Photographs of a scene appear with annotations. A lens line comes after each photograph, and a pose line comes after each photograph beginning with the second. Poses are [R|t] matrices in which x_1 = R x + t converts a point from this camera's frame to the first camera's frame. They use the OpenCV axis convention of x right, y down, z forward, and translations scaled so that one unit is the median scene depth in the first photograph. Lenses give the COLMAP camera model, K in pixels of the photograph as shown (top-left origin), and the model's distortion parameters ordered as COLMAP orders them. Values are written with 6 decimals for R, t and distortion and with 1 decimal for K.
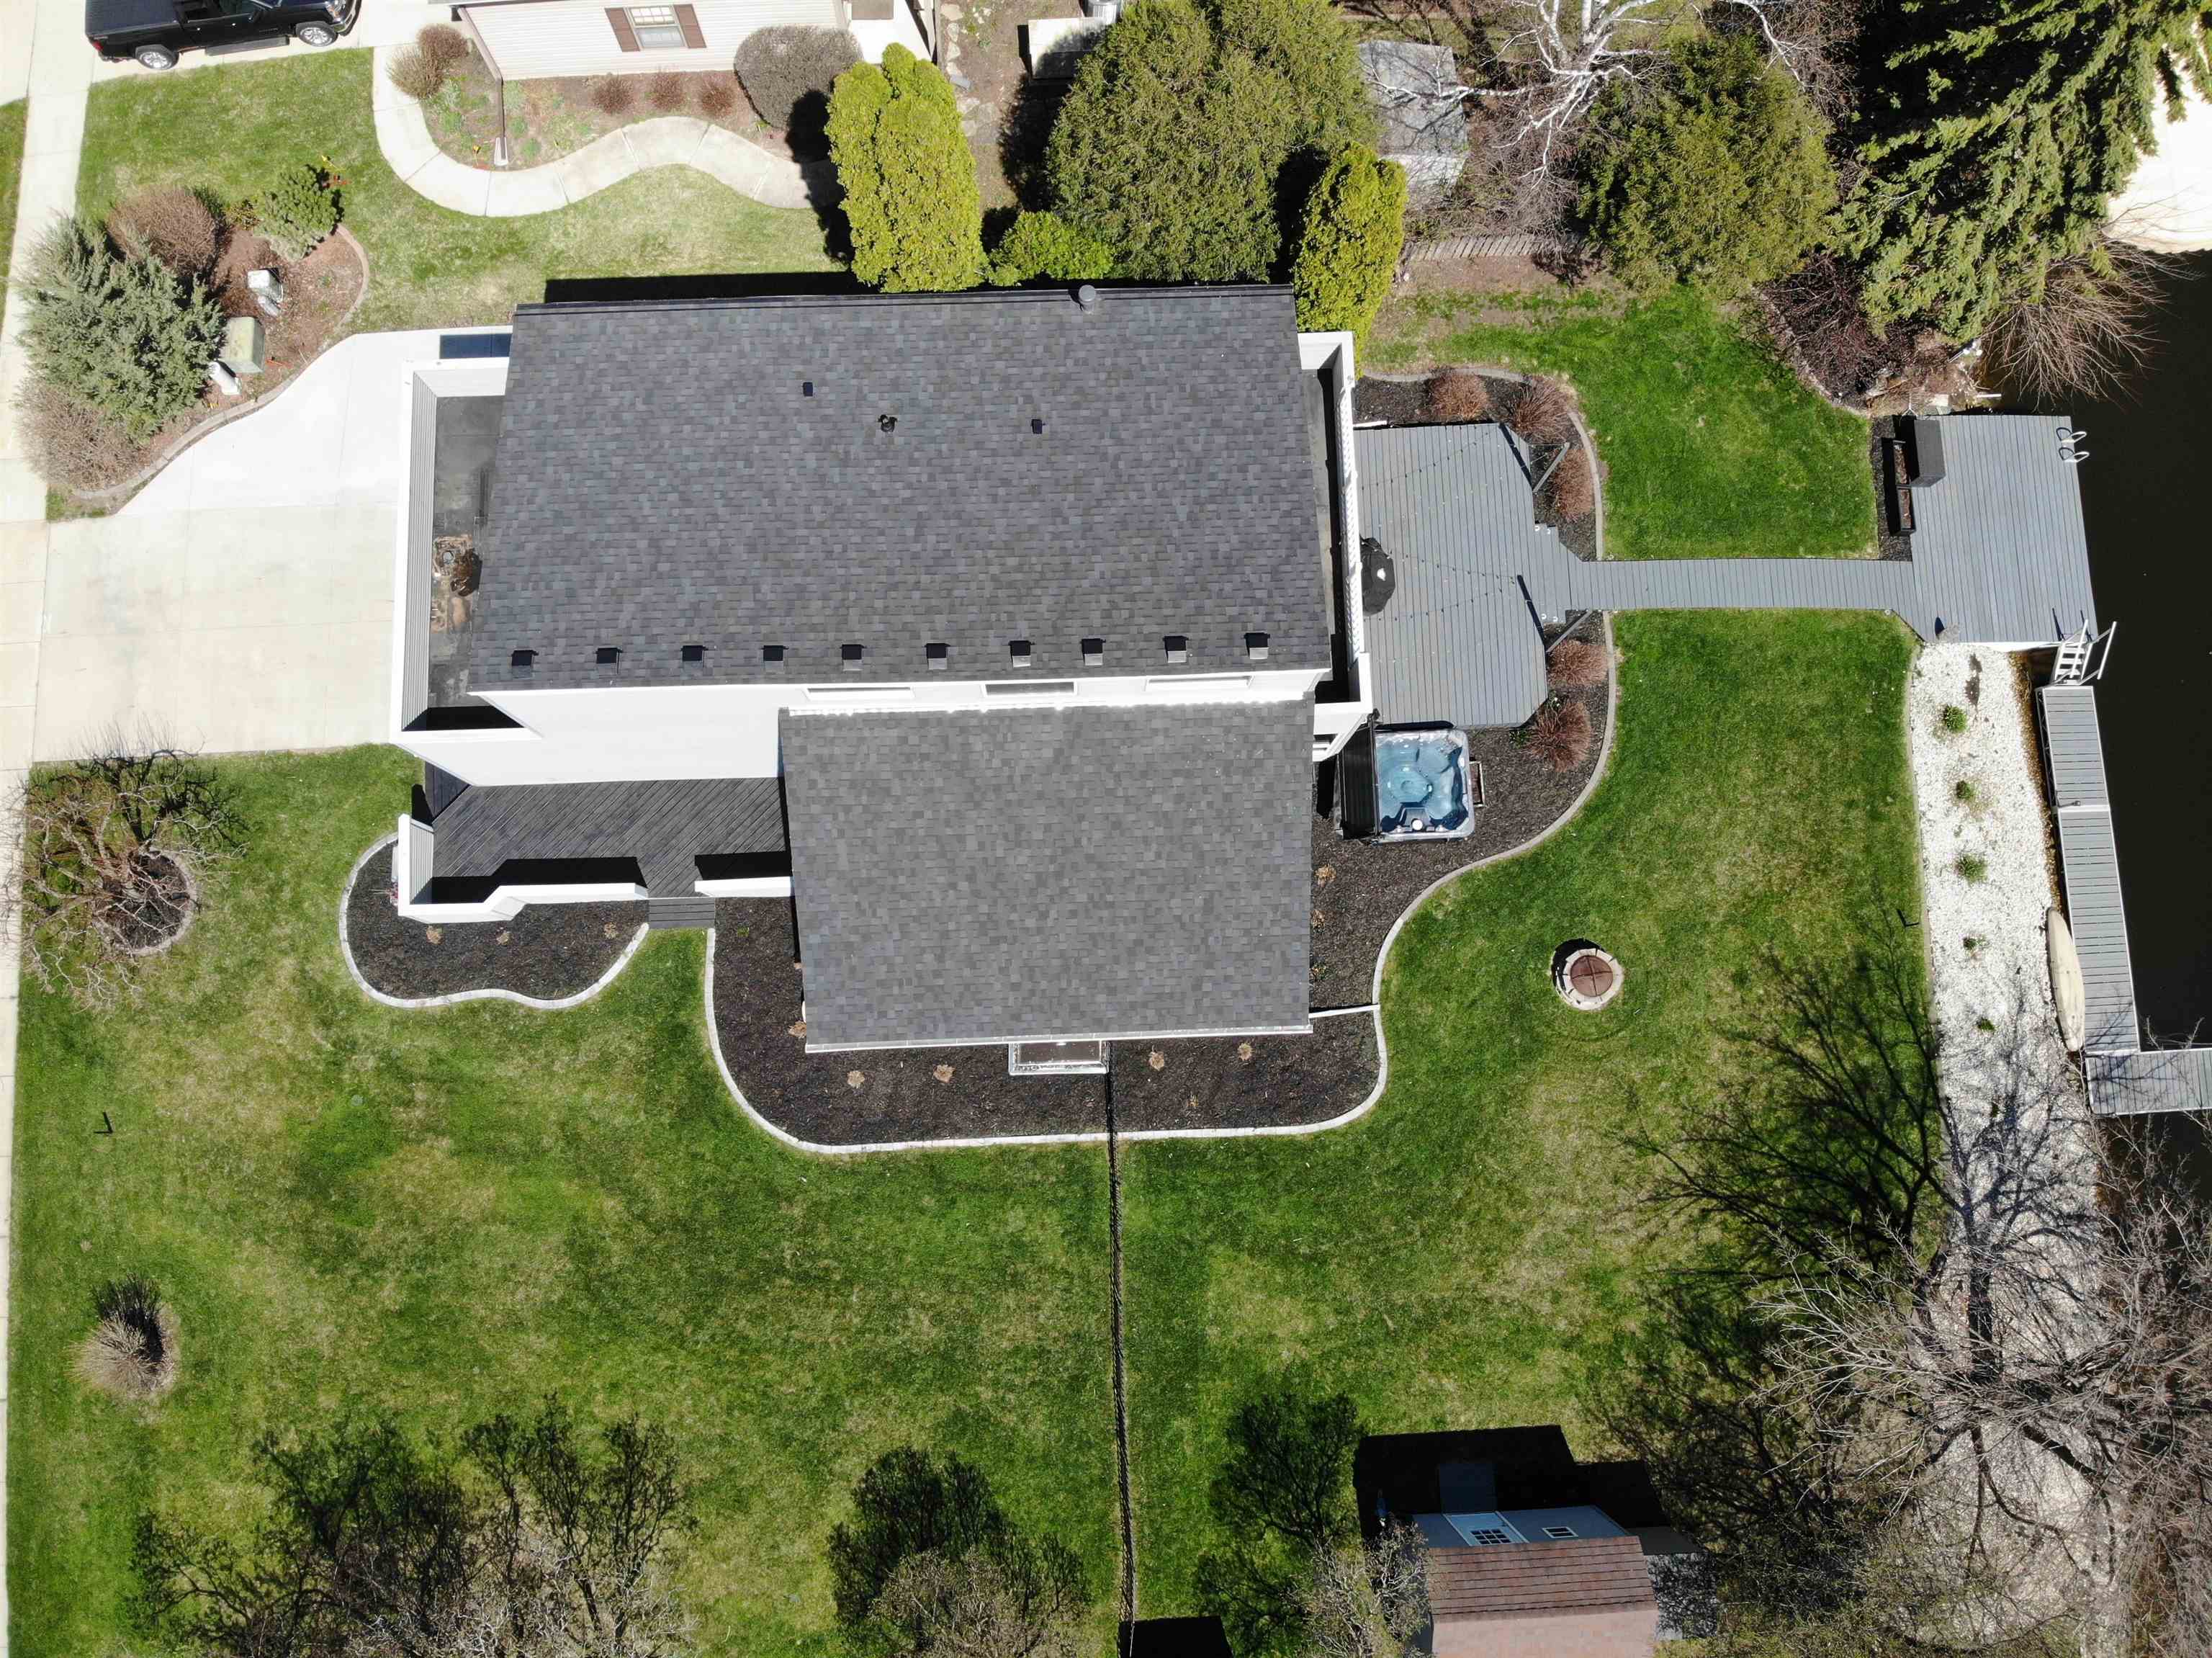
lens RADIAL K [[1636.7, 0, 1103.8], [0, 1636.7, 841.7], [0, 0, 1]] dist [0.035181, -0.147319]
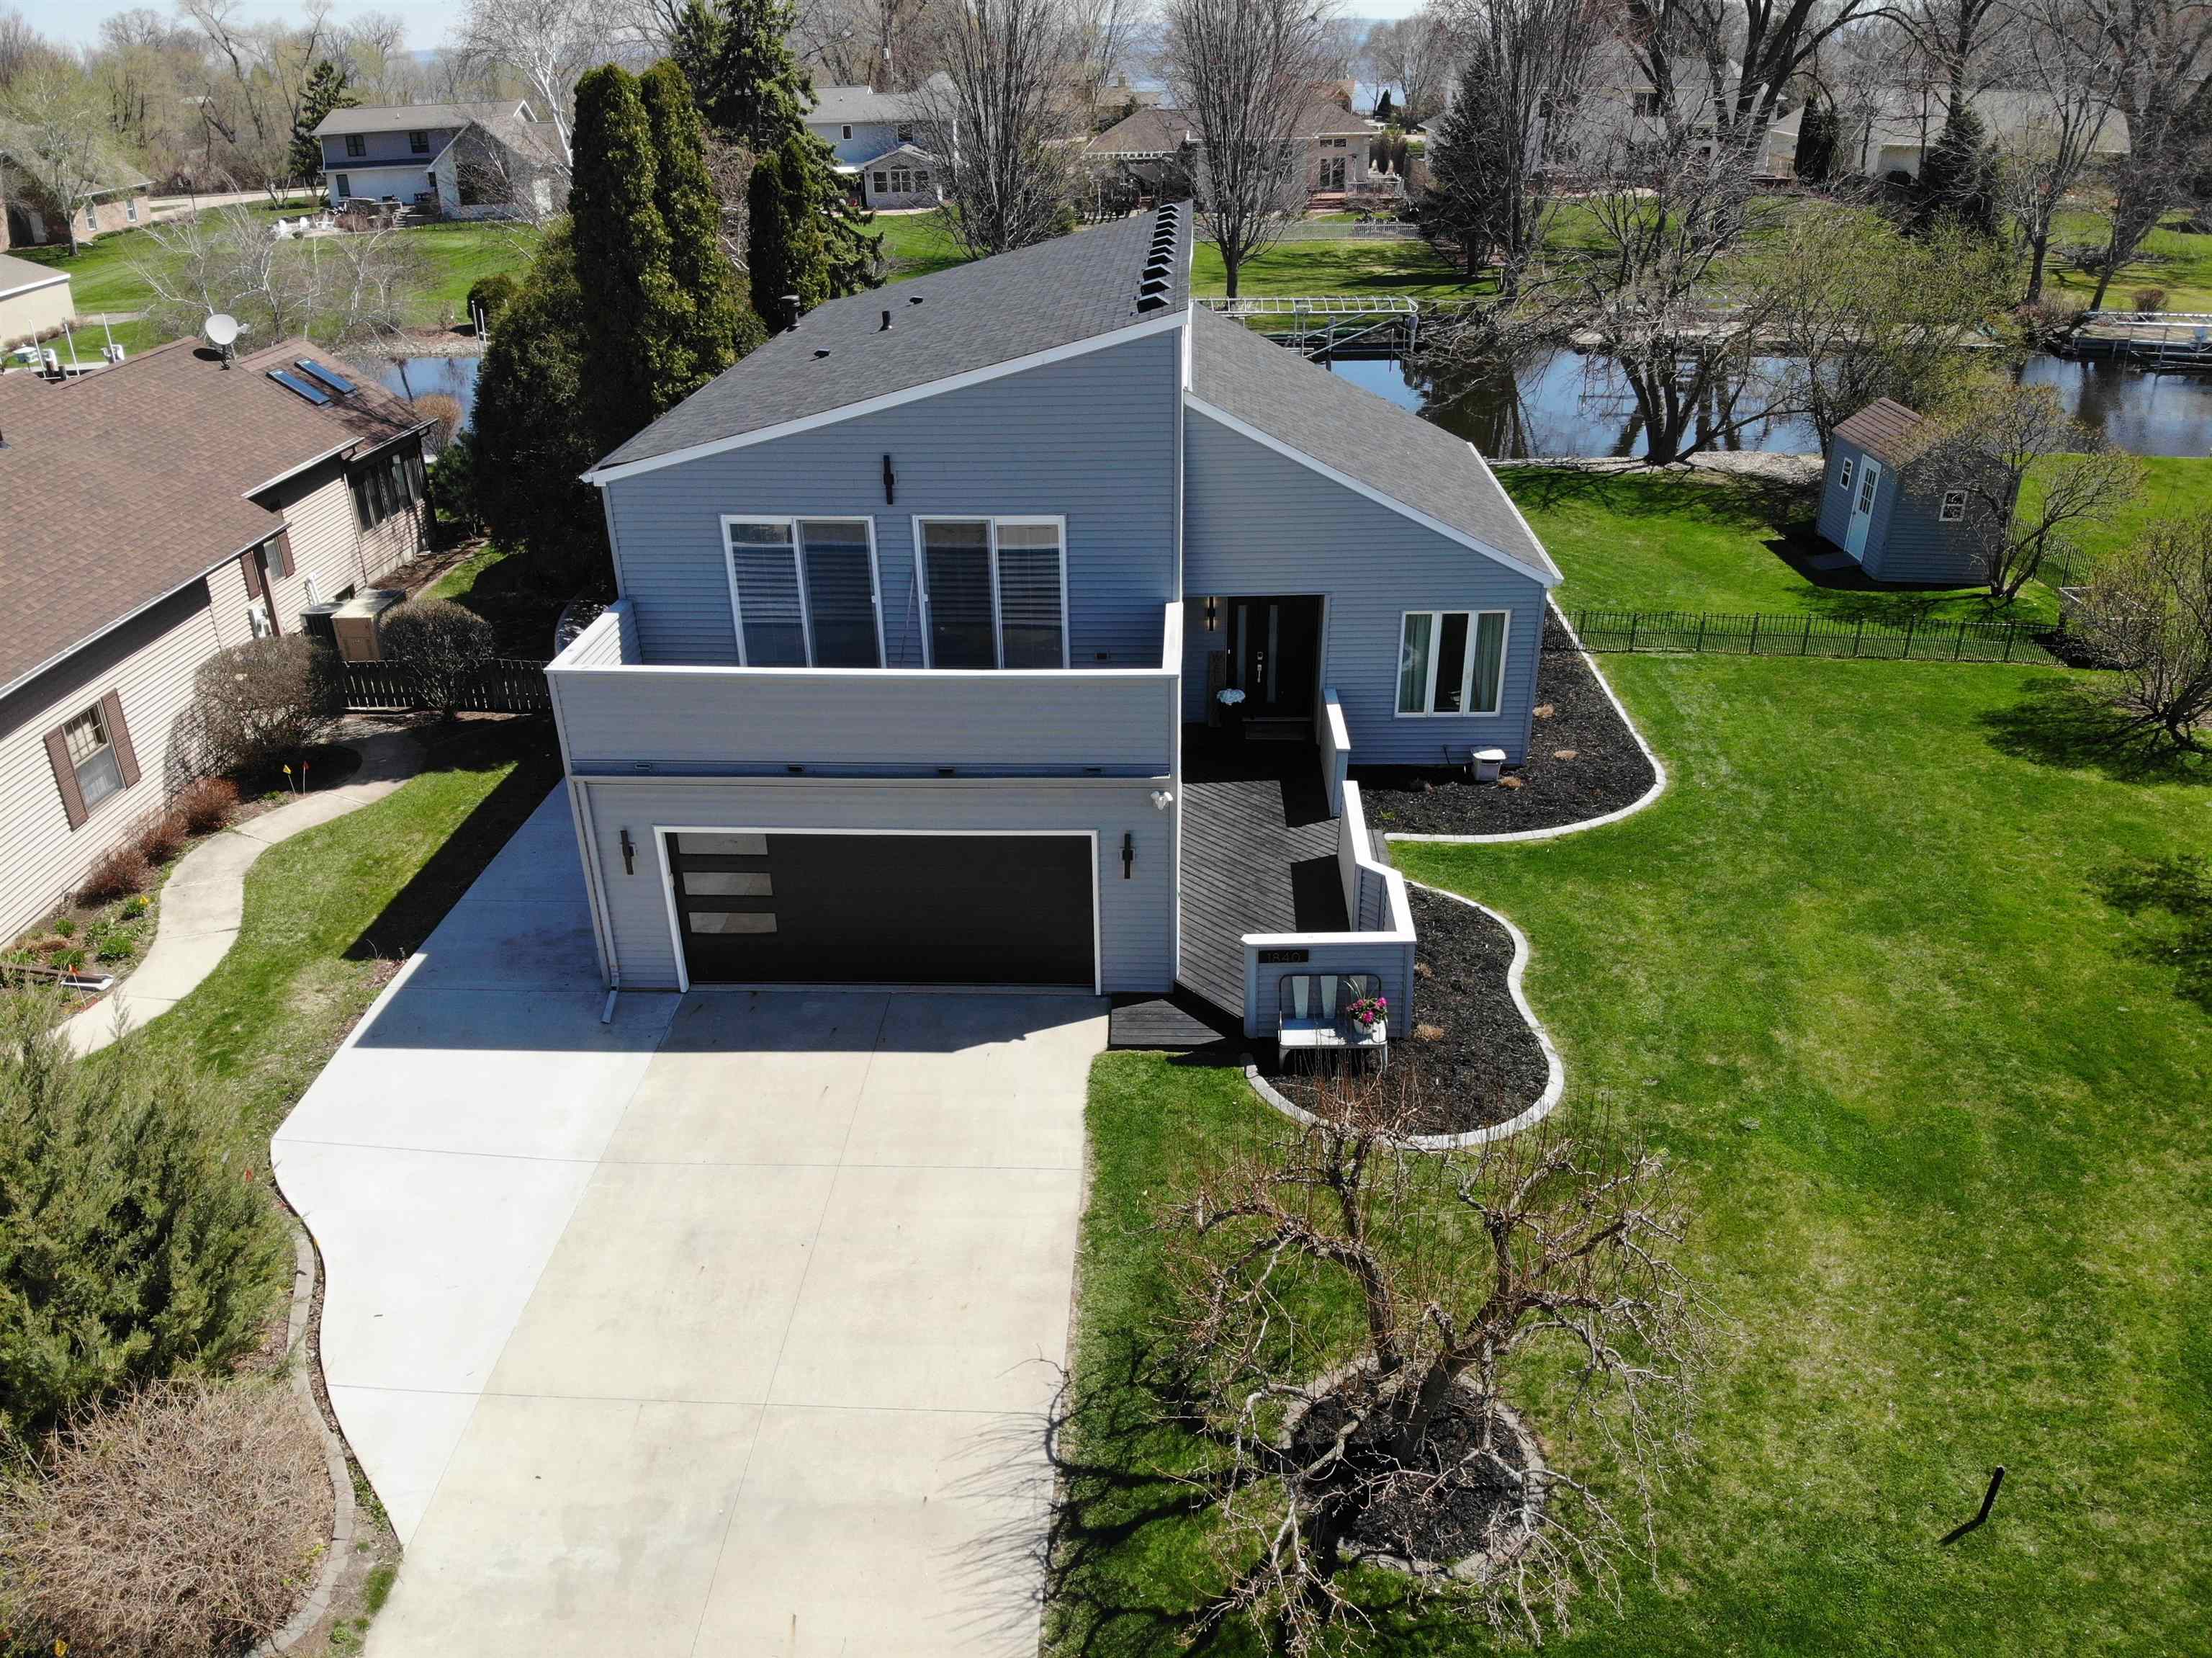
lens RADIAL K [[1636.7, 0, 1103.8], [0, 1636.7, 841.7], [0, 0, 1]] dist [0.035181, -0.147319]
pose [[0.086082, -0.460331, 0.883564, -0.897490], [0.987695, 0.155658, -0.015130, -0.059977], [-0.130569, 0.873994, 0.468066, 0.676118]]
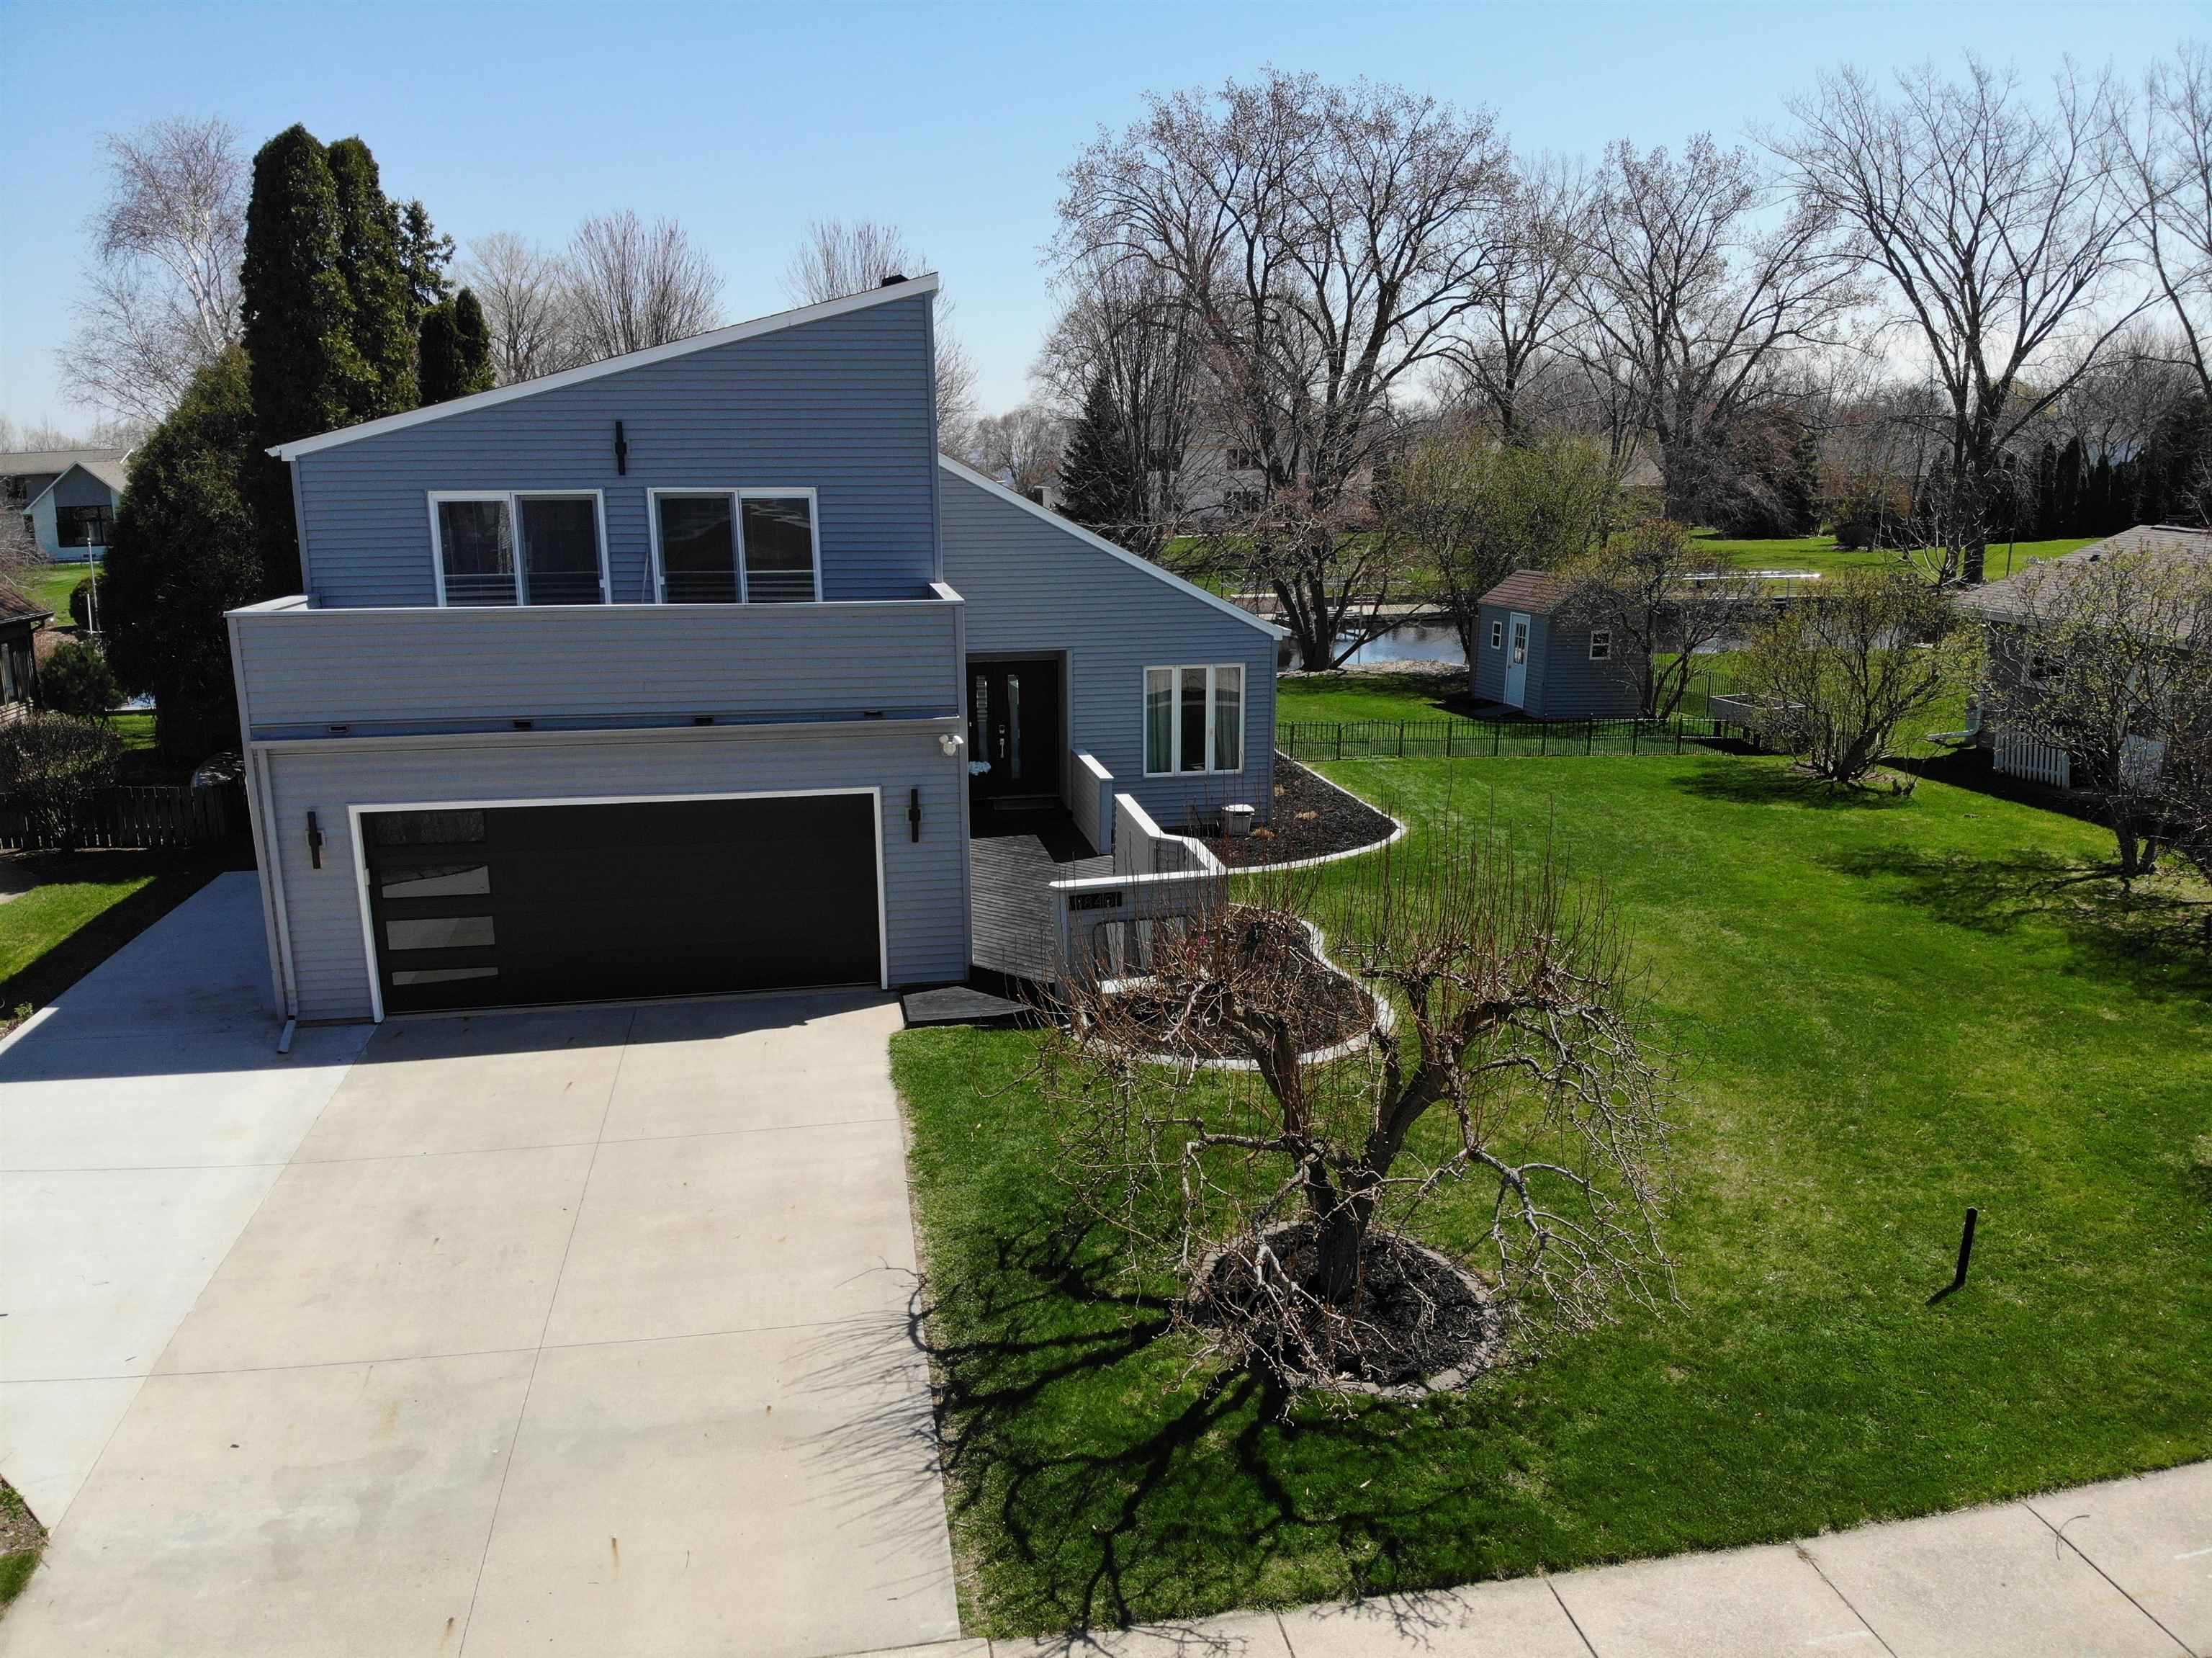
lens RADIAL K [[1636.7, 0, 1103.8], [0, 1636.7, 841.7], [0, 0, 1]] dist [0.035181, -0.147319]
pose [[-0.138547, -0.245667, 0.959402, -0.904355], [0.979615, 0.108291, 0.169195, -0.087028], [-0.145460, 0.963287, 0.225655, 0.831098]]
